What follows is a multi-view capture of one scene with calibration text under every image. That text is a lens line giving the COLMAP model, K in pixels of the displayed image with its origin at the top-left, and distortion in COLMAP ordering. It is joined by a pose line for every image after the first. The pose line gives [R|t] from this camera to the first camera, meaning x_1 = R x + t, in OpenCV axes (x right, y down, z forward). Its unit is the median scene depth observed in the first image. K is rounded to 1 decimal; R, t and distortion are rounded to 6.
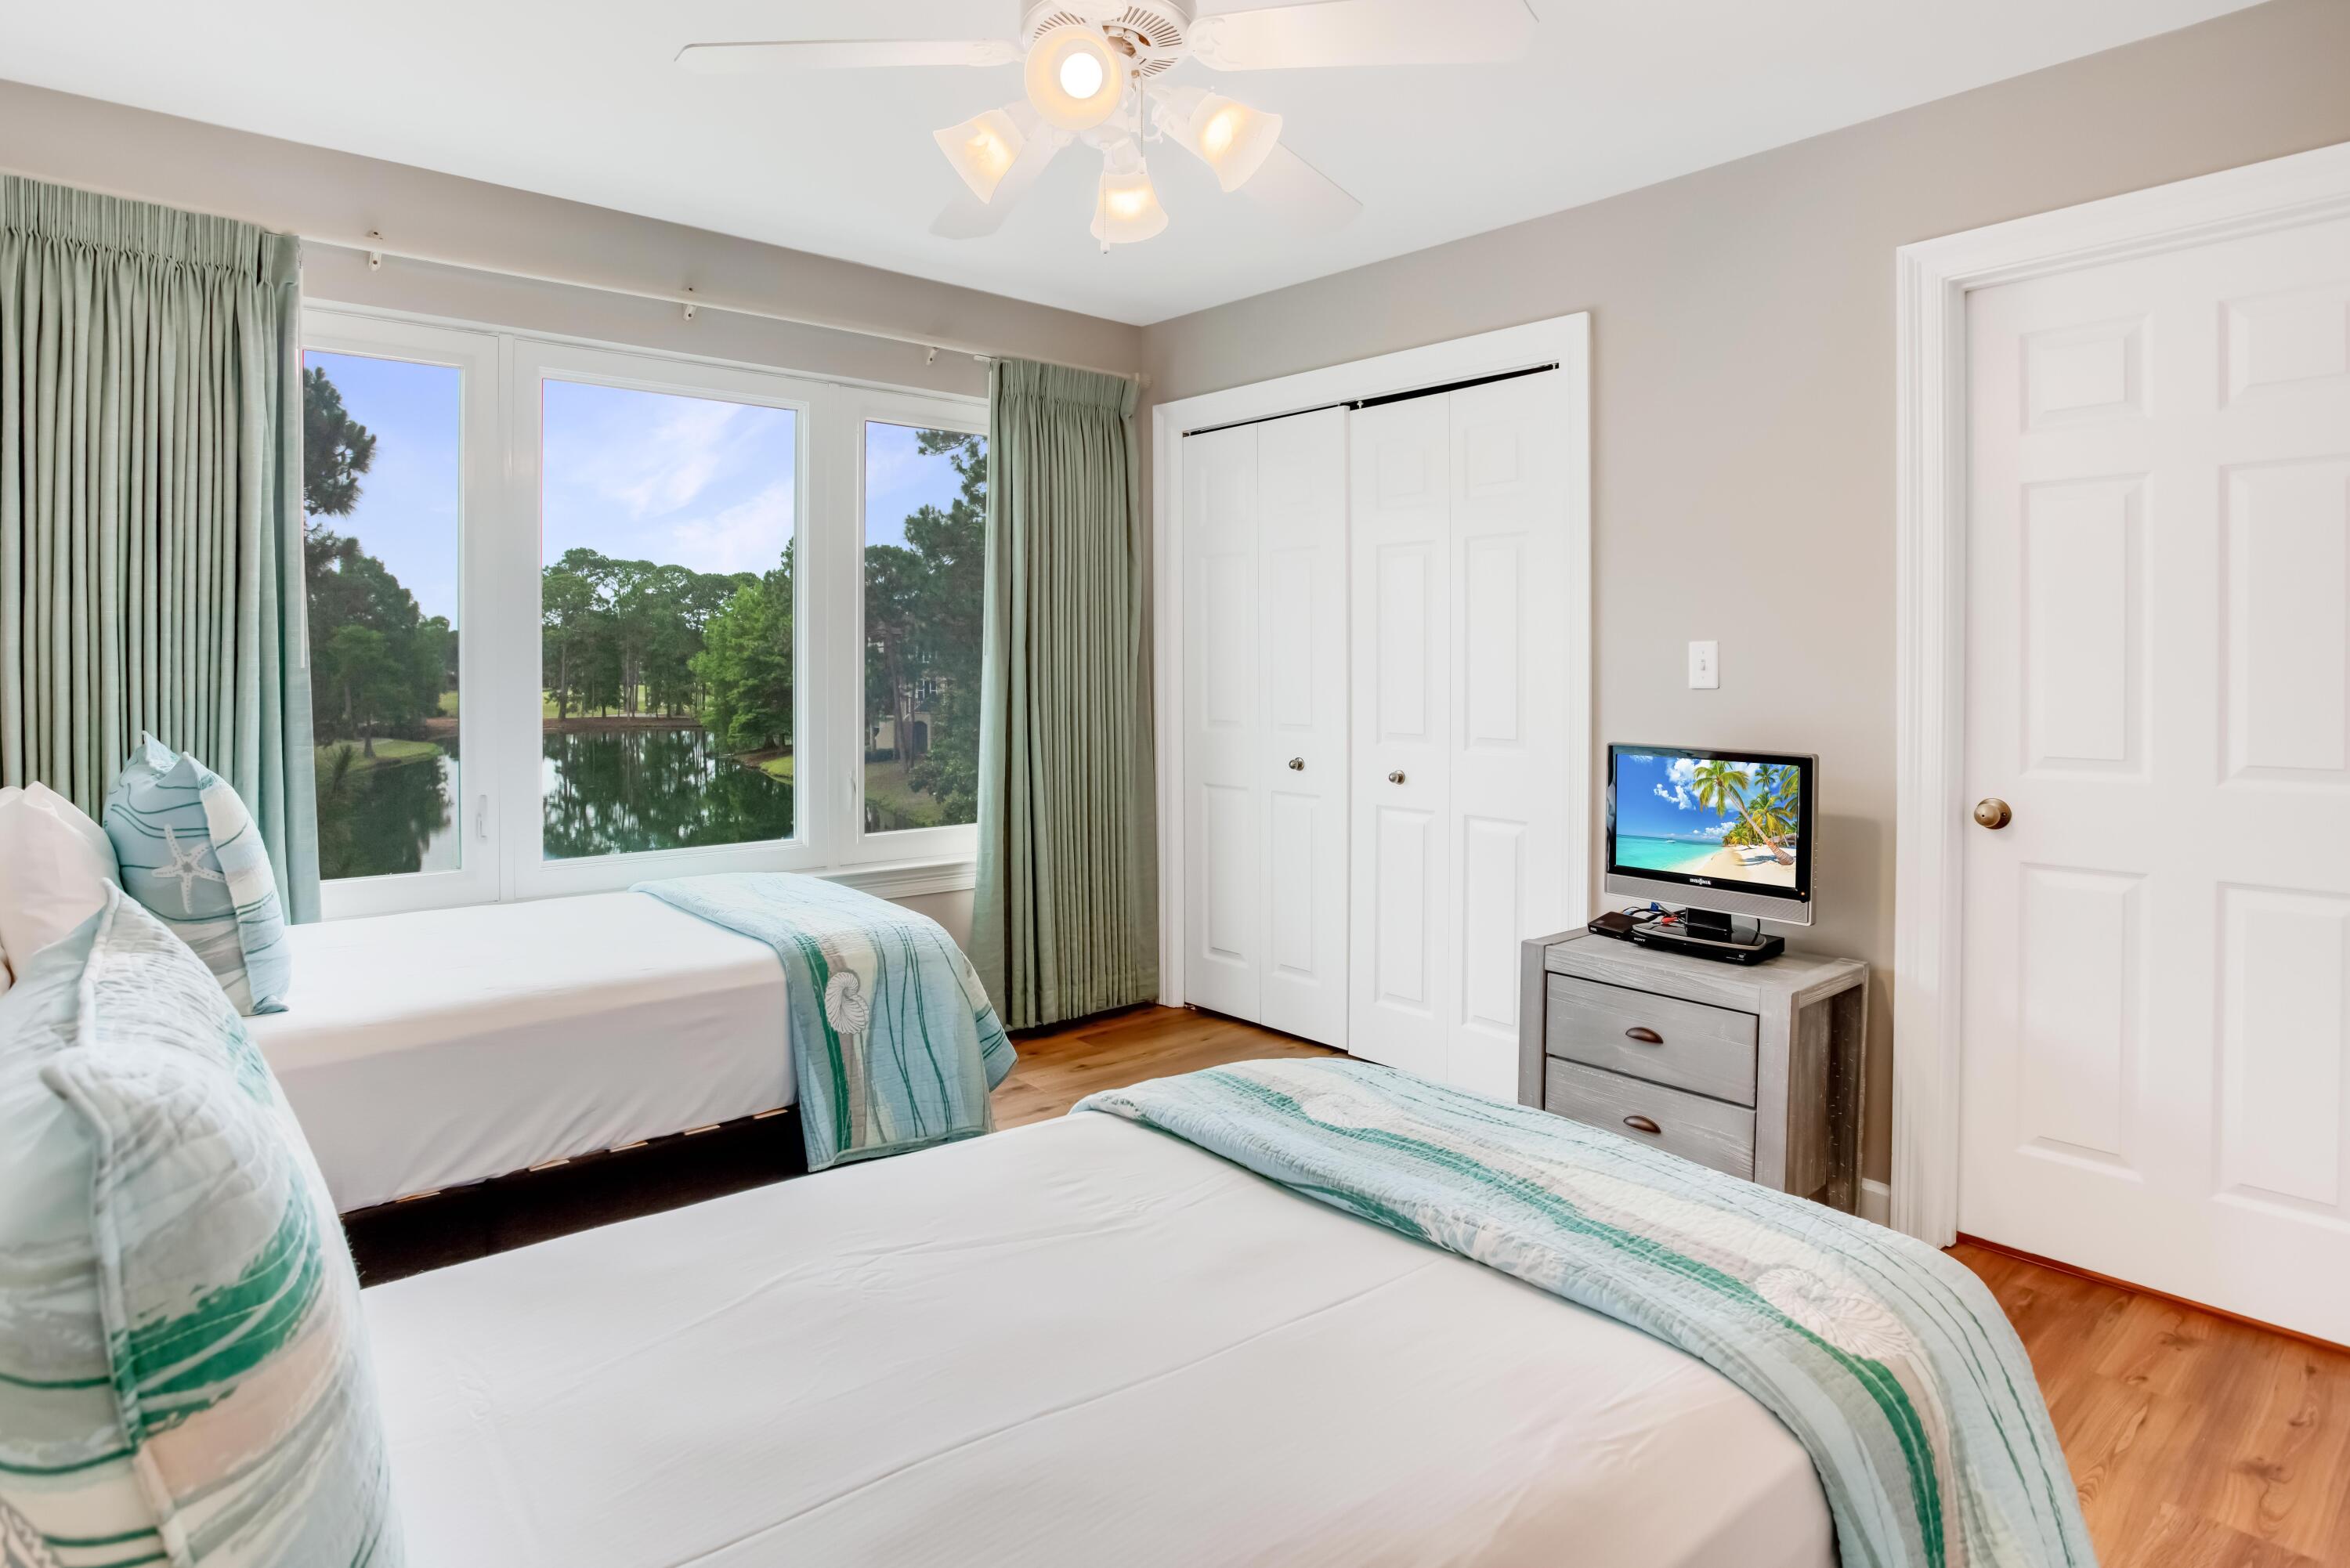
lens RADIAL K [[1283.7, 0, 1131.6], [0, 1283.7, 680.5], [0, 0, 1]] dist [-0.049713, 0.000849]
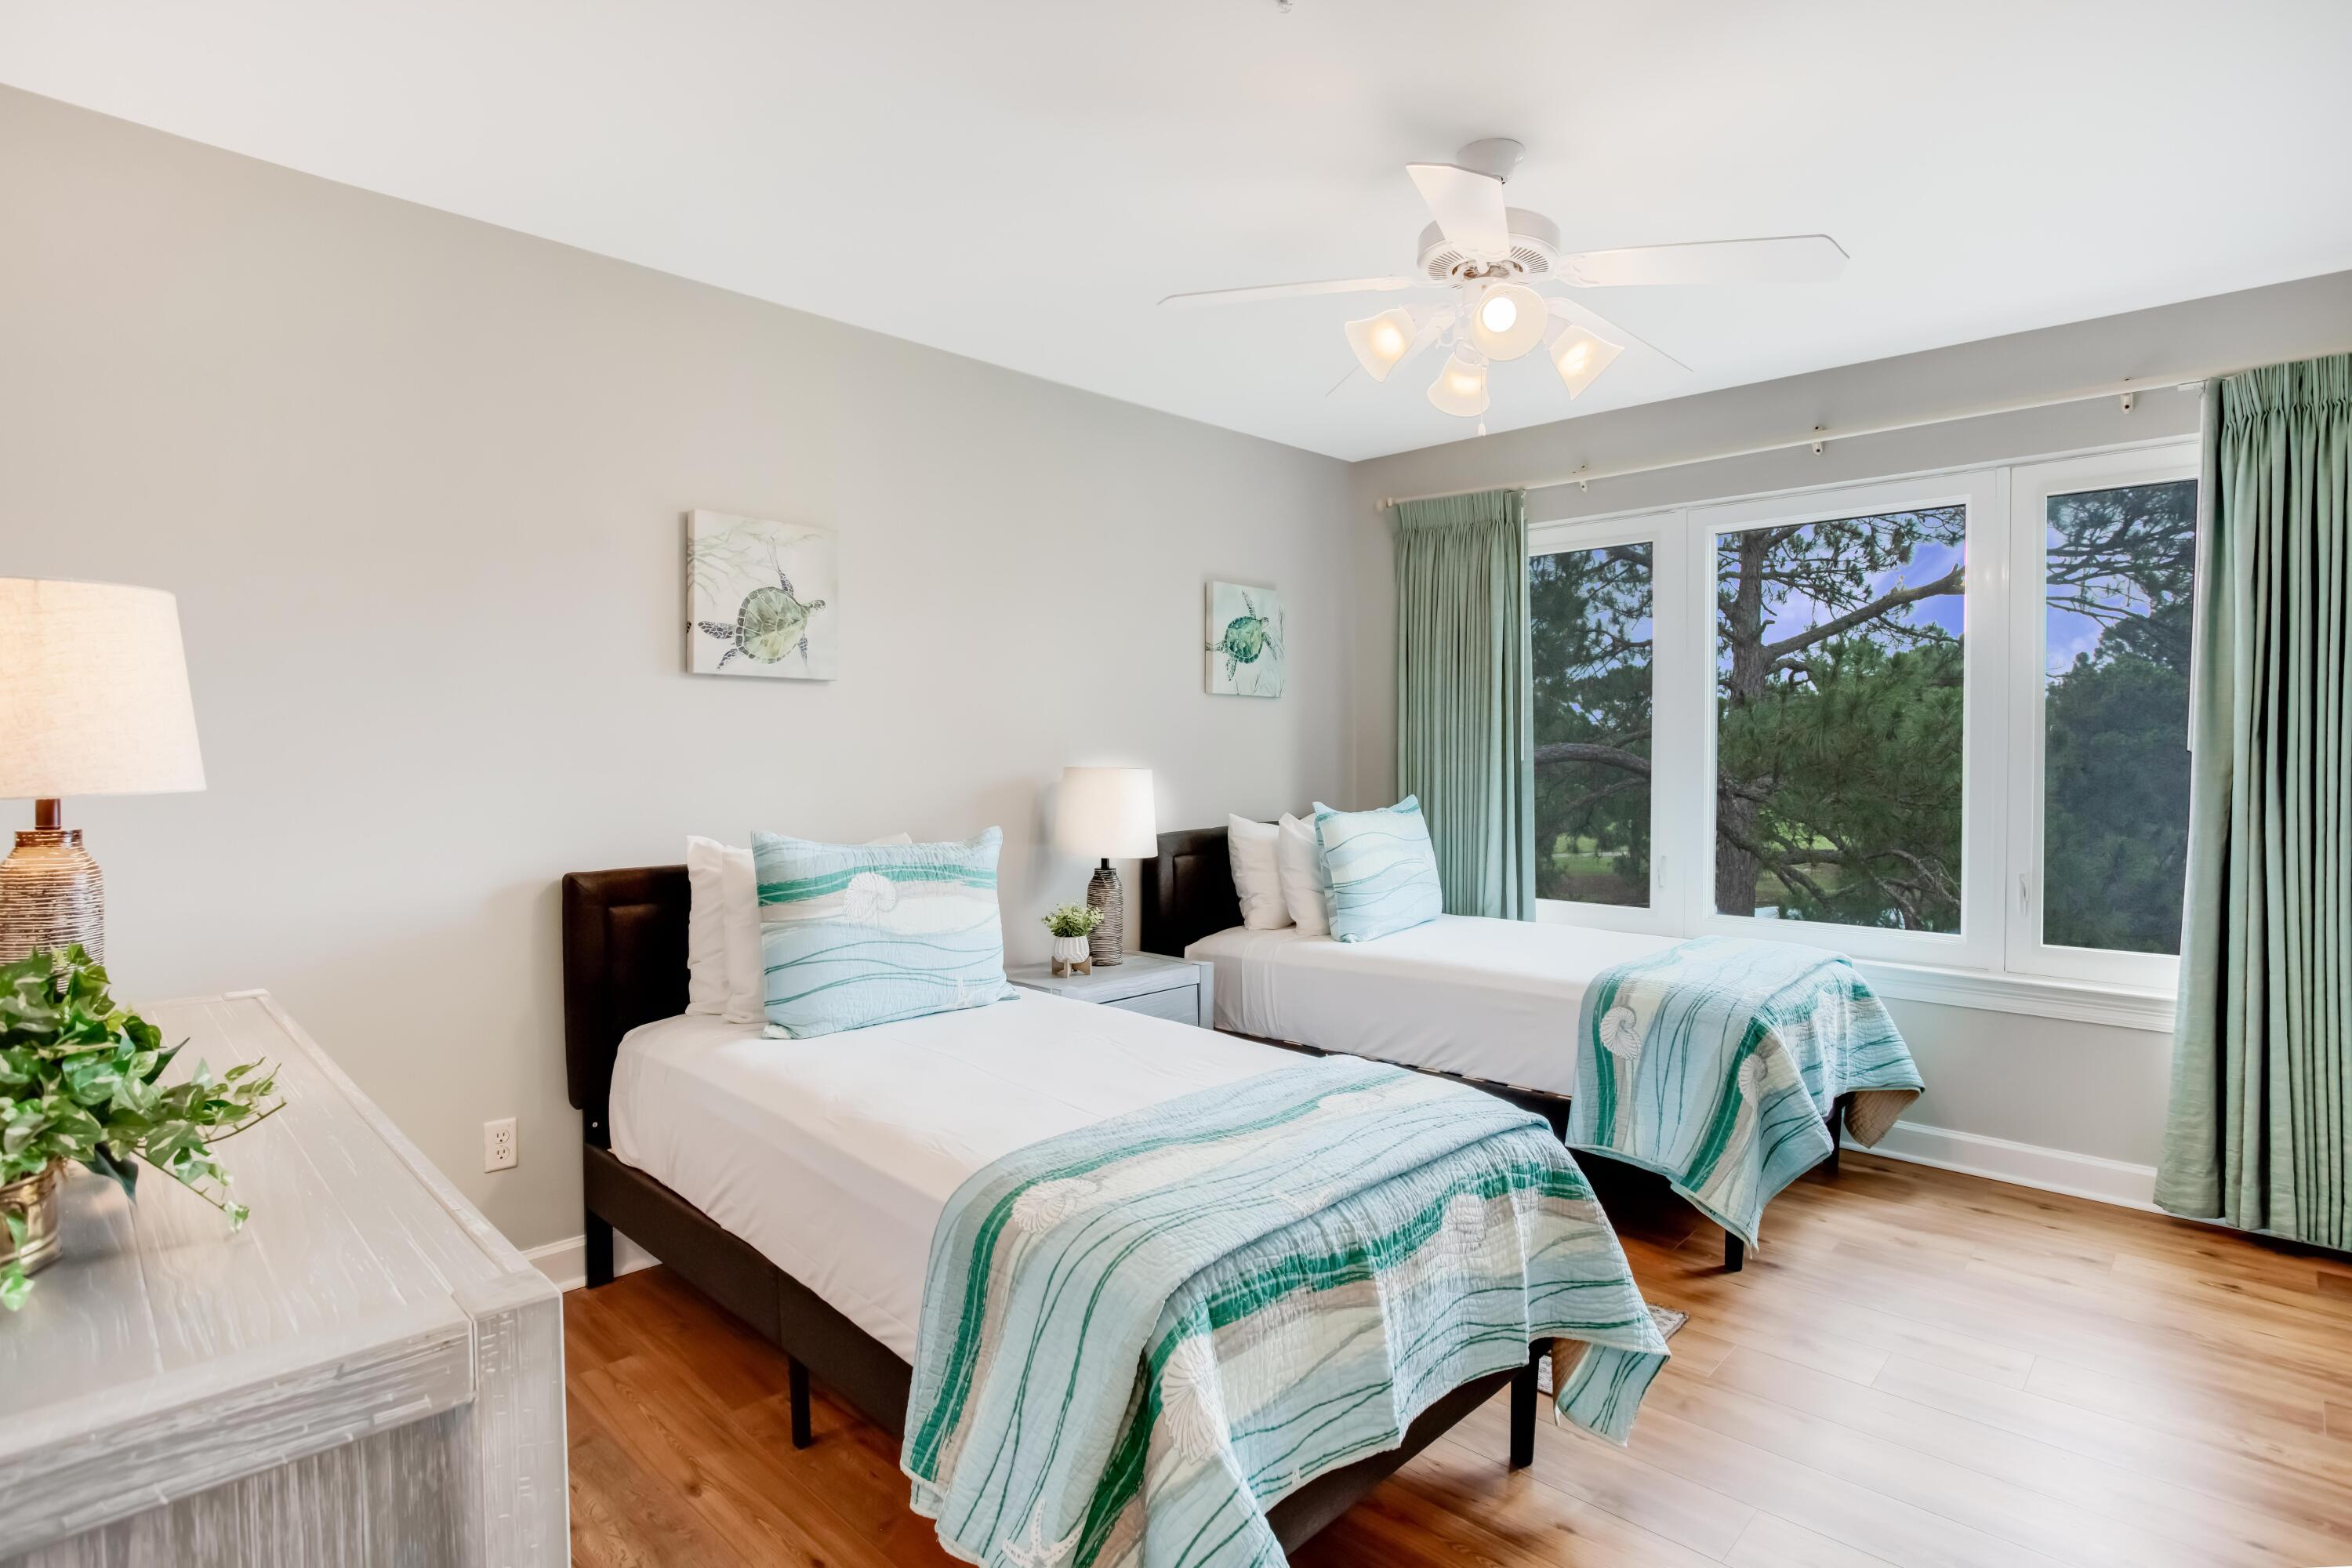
lens RADIAL K [[1205.1, 0, 1182.2], [0, 1205.1, 769.1], [0, 0, 1]] dist [-0.047194, 0.025947]
pose [[0.117617, 0.010298, -0.993006, 0.661035], [-0.013372, 0.999872, 0.008786, -0.006212], [0.992969, 0.012245, 0.117739, 0.326175]]
